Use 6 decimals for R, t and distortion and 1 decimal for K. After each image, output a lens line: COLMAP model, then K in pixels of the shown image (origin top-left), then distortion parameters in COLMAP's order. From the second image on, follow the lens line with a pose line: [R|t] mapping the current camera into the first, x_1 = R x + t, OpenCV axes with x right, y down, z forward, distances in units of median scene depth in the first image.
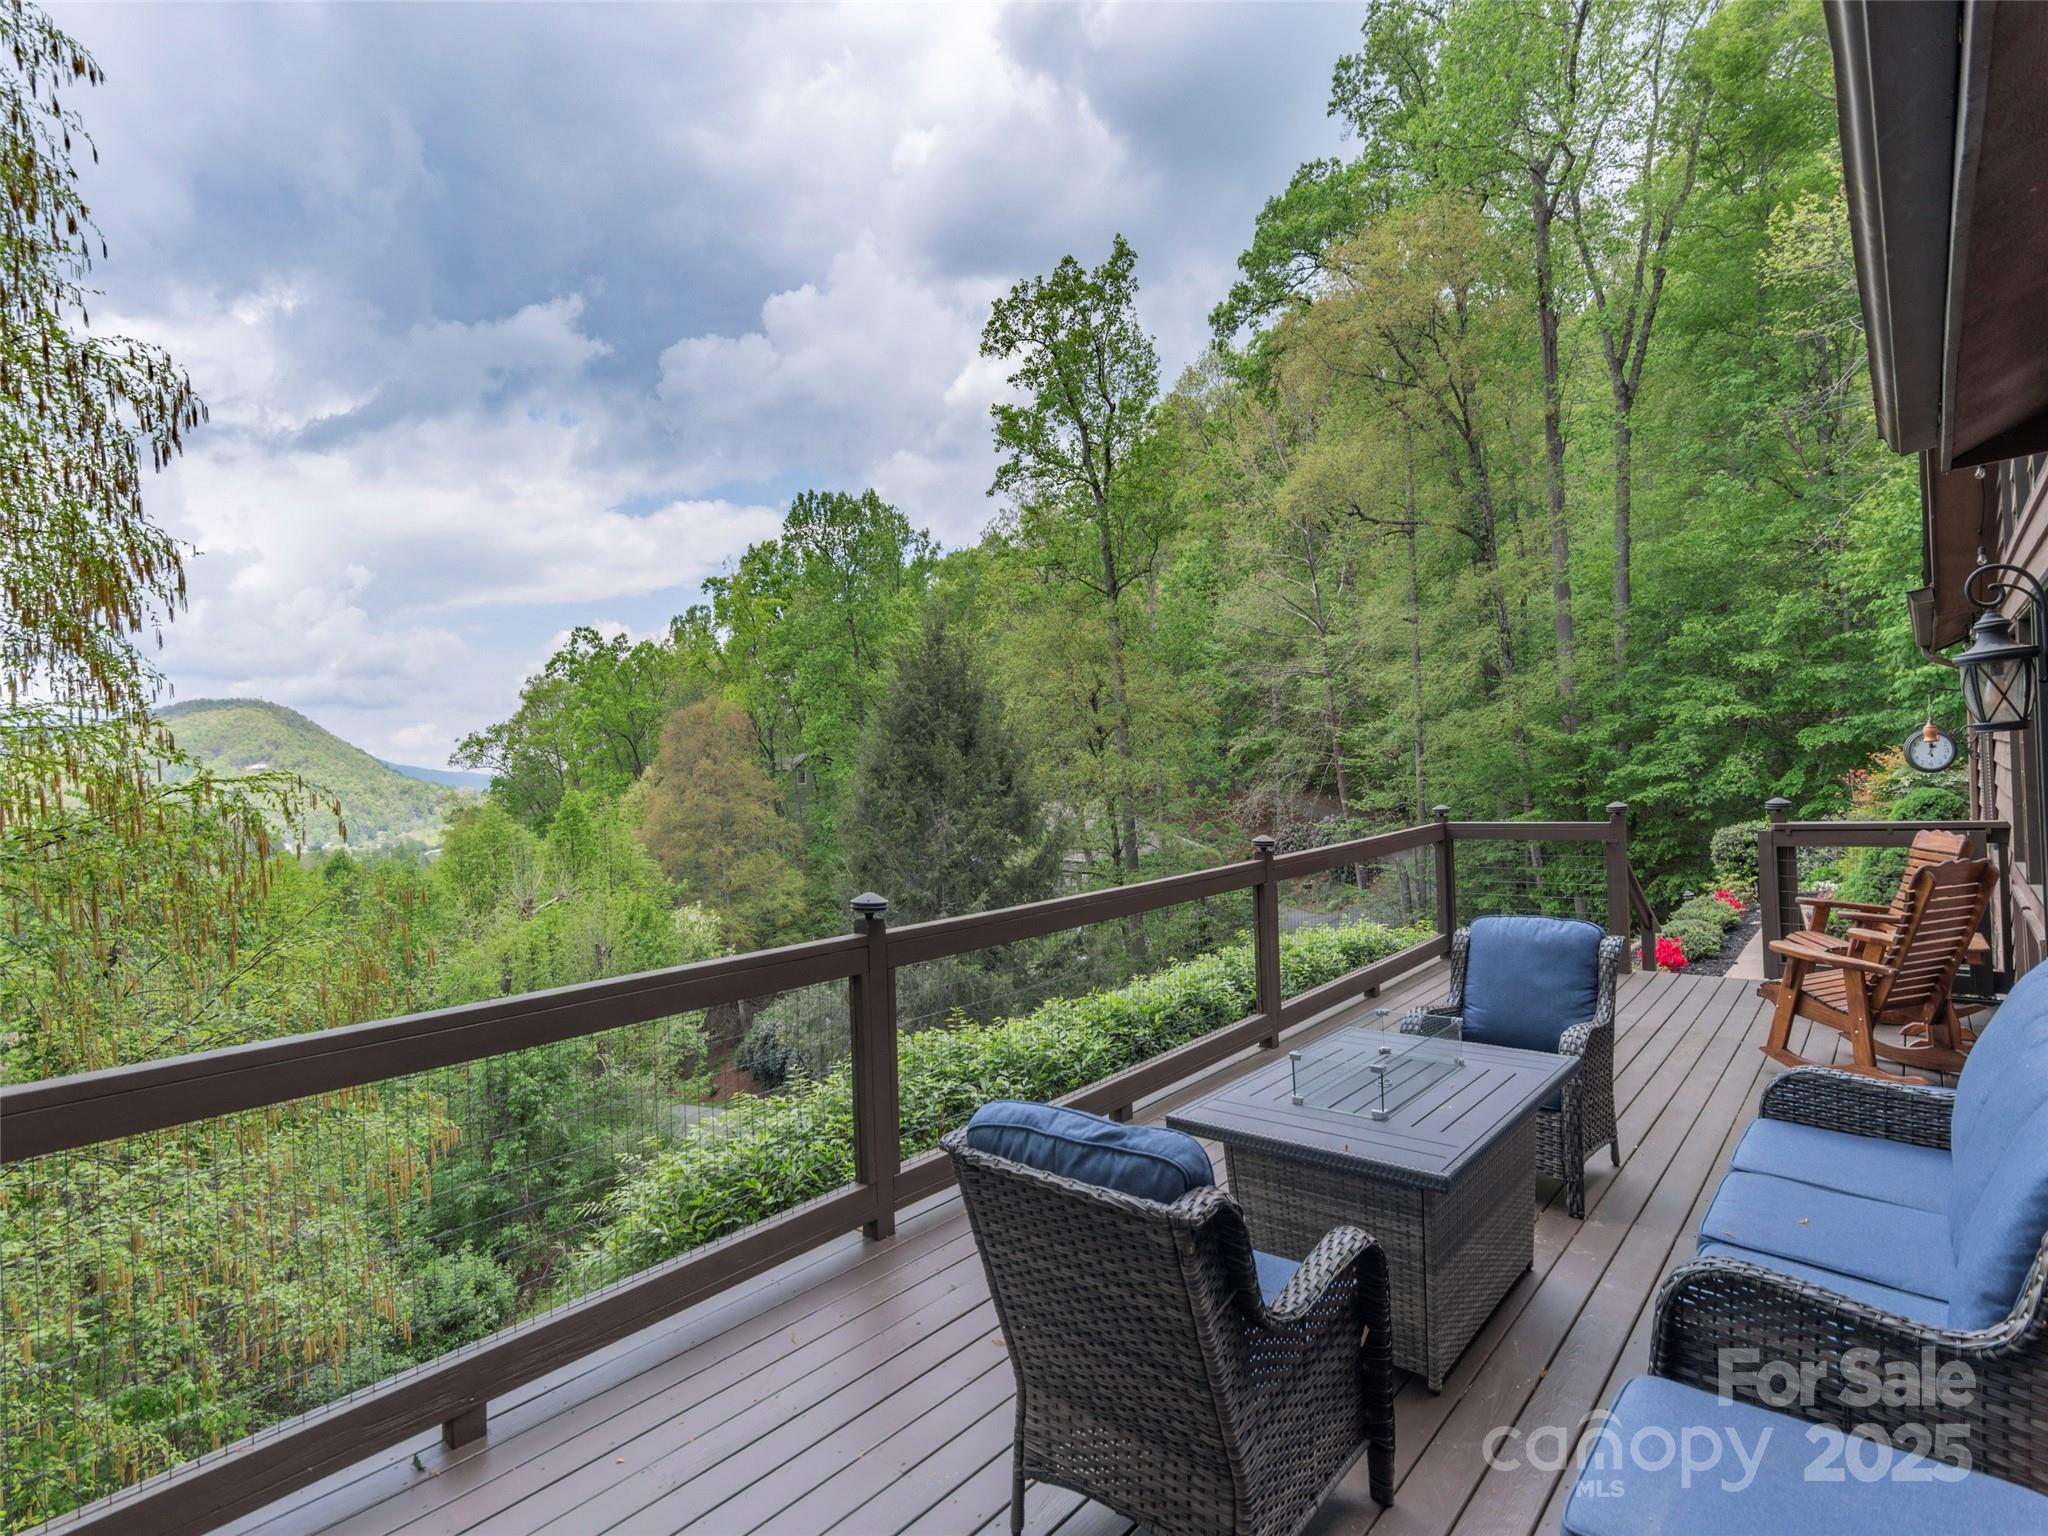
lens RADIAL K [[1002.1, 0, 1036.9], [0, 1002.1, 770.8], [0, 0, 1]] dist [0.002810, 0.000275]
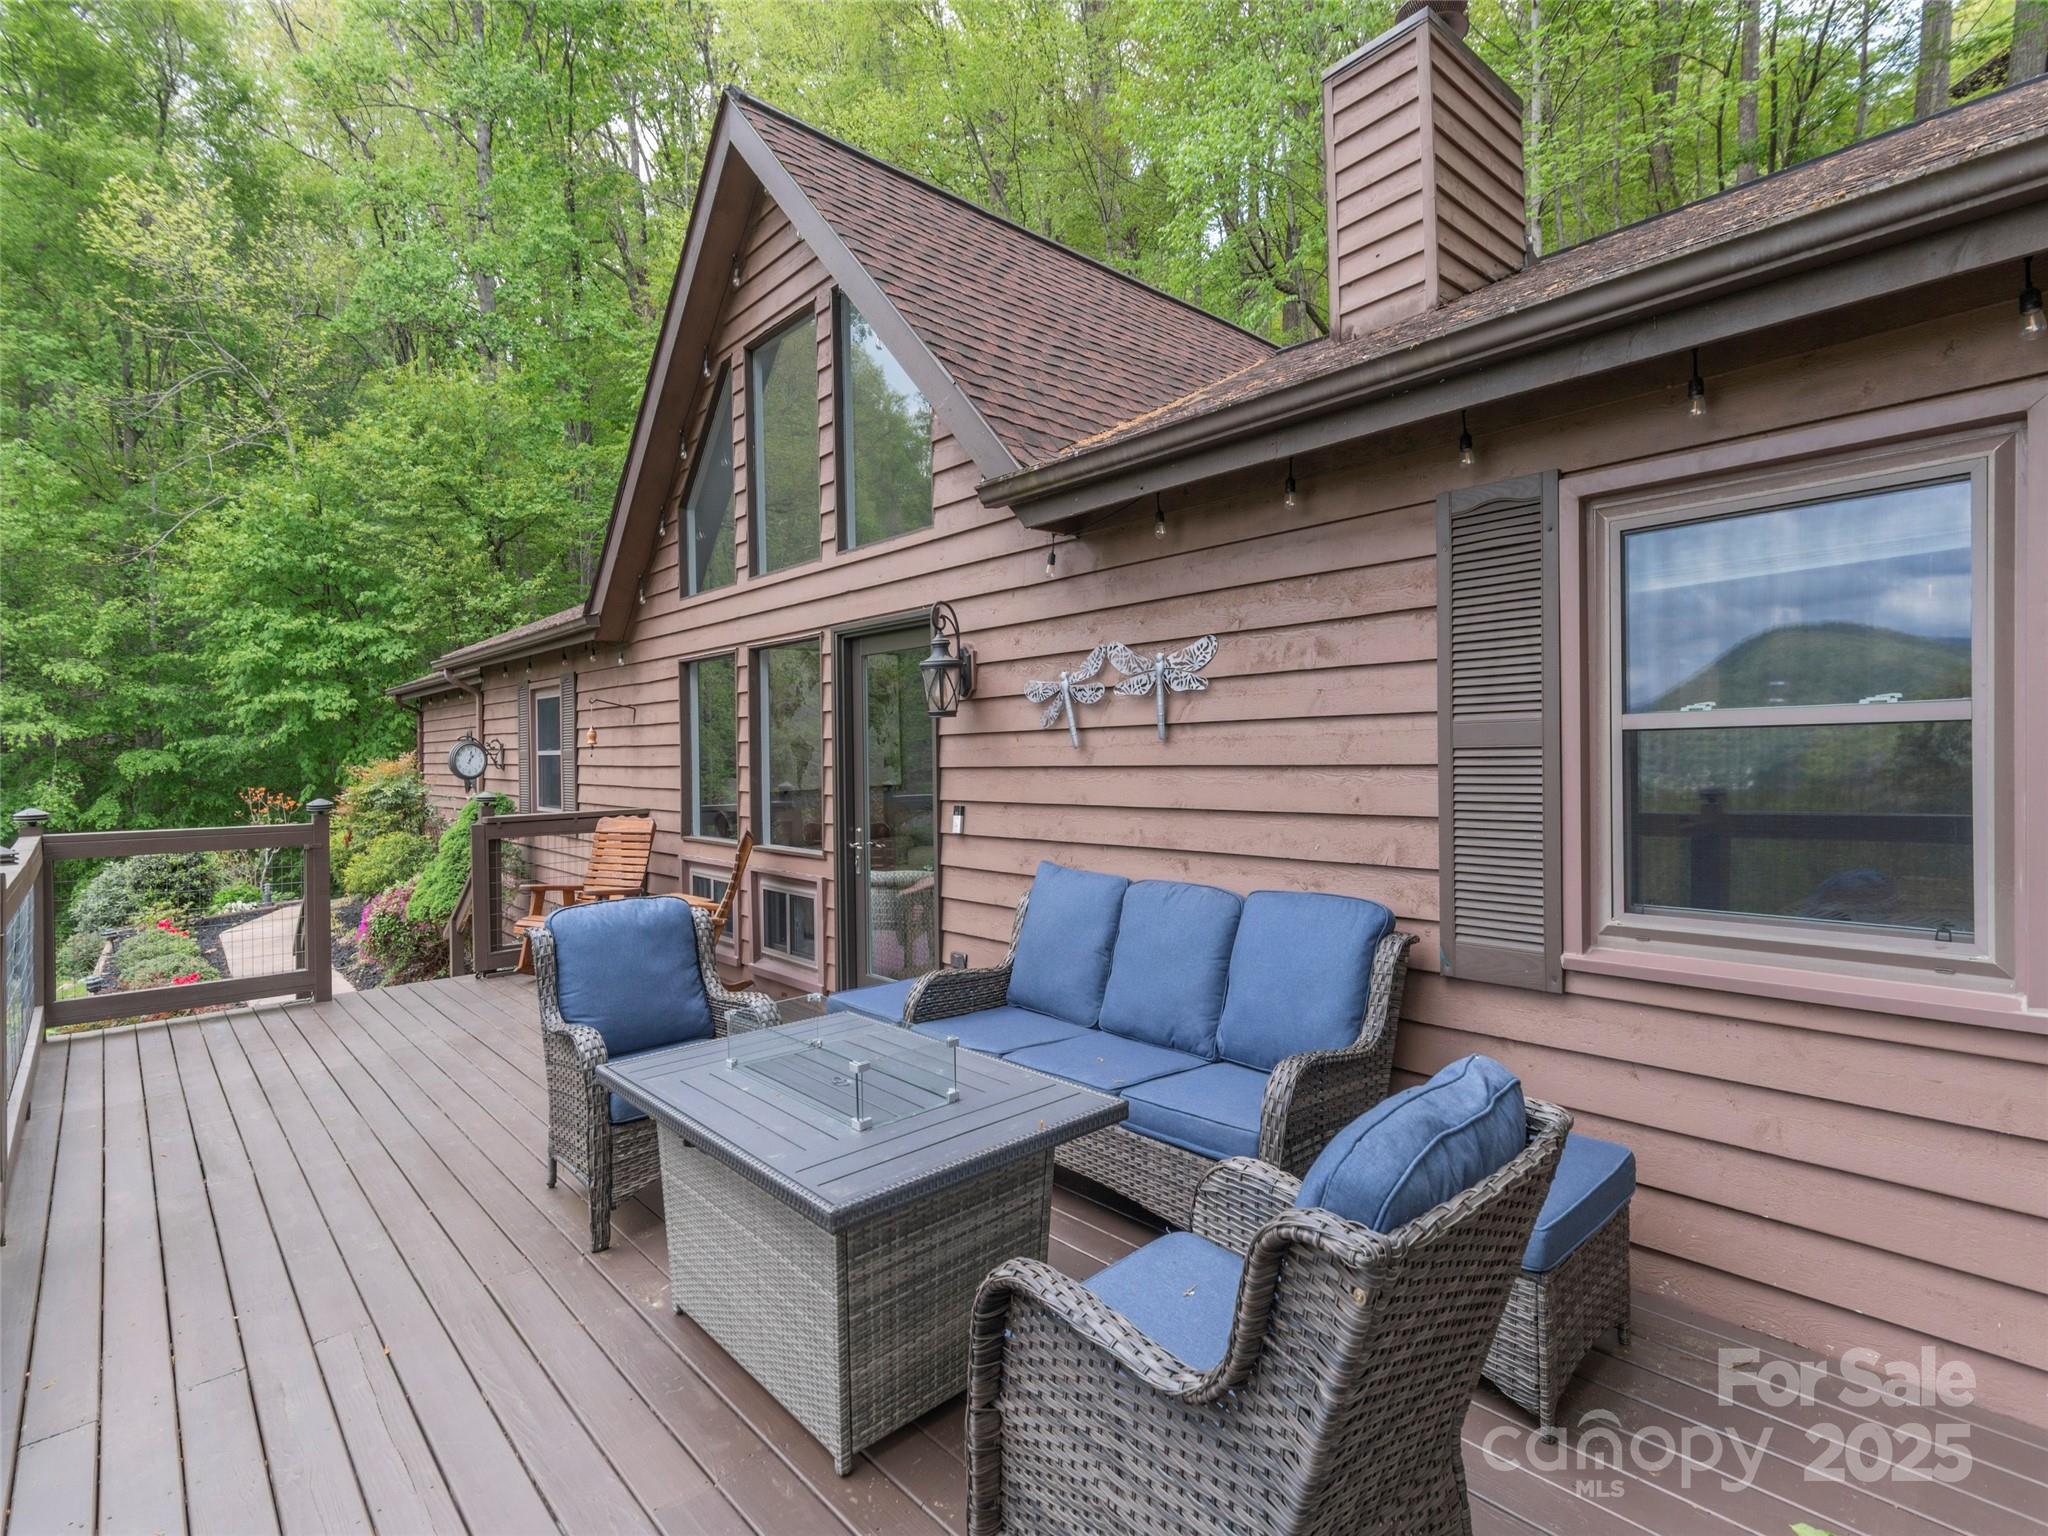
lens RADIAL K [[1002.1, 0, 1036.9], [0, 1002.1, 770.8], [0, 0, 1]] dist [0.002810, 0.000275]
pose [[0.109405, 0.018222, 0.993830, -0.049293], [0.019694, 0.999596, -0.020496, 0.009427], [-0.993802, 0.021814, 0.109002, 0.086847]]
